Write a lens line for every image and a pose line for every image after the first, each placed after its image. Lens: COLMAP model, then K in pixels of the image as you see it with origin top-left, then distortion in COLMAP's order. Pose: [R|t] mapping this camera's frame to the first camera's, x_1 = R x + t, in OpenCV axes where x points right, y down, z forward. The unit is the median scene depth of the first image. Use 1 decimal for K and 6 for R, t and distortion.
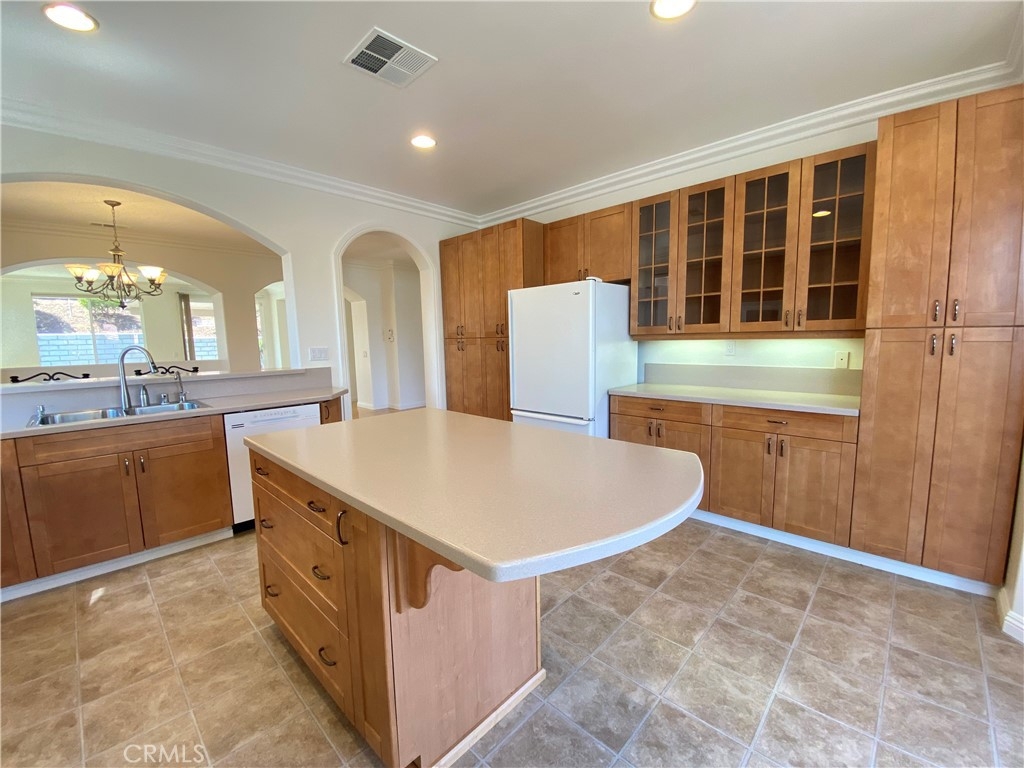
lens RADIAL K [[432.7, 0, 509.5], [0, 432.7, 369.4], [0, 0, 1]] dist [0.001637, 0.000063]
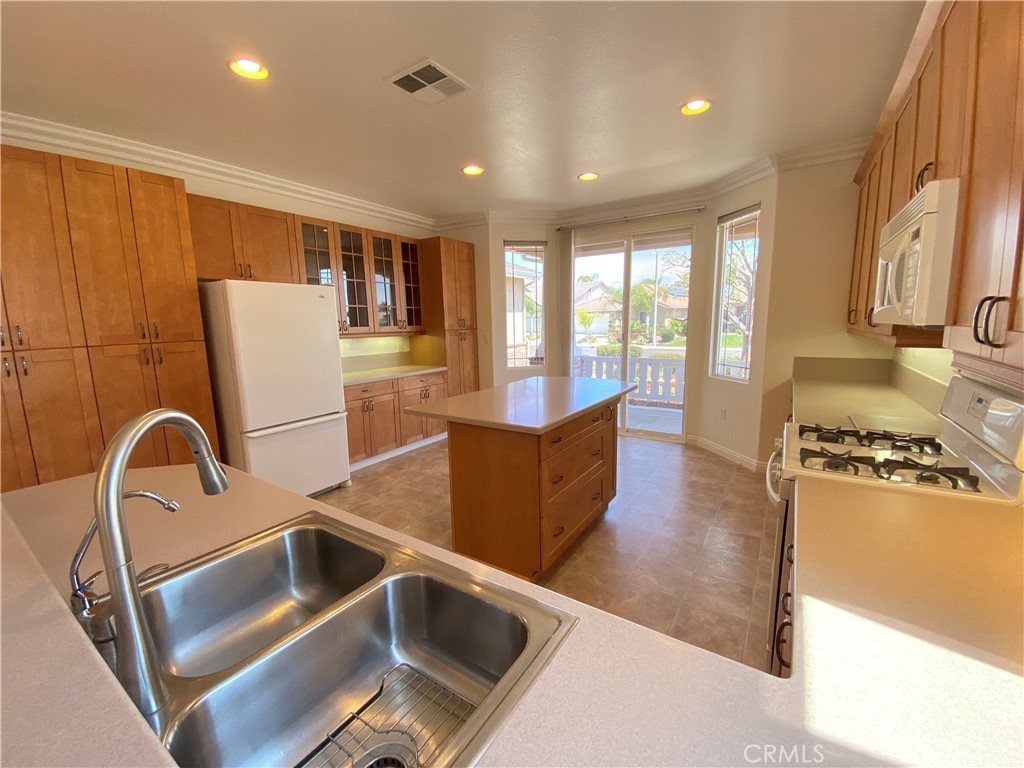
lens RADIAL K [[424.6, 0, 512.0], [0, 424.6, 384.0], [0, 0, 1]] dist [-0.014444, -0.000553]
pose [[-0.182425, -0.102023, 0.977912, -1.036294], [0.124209, 0.984242, 0.125854, -0.035872], [-0.975343, 0.144424, -0.166878, 0.796032]]
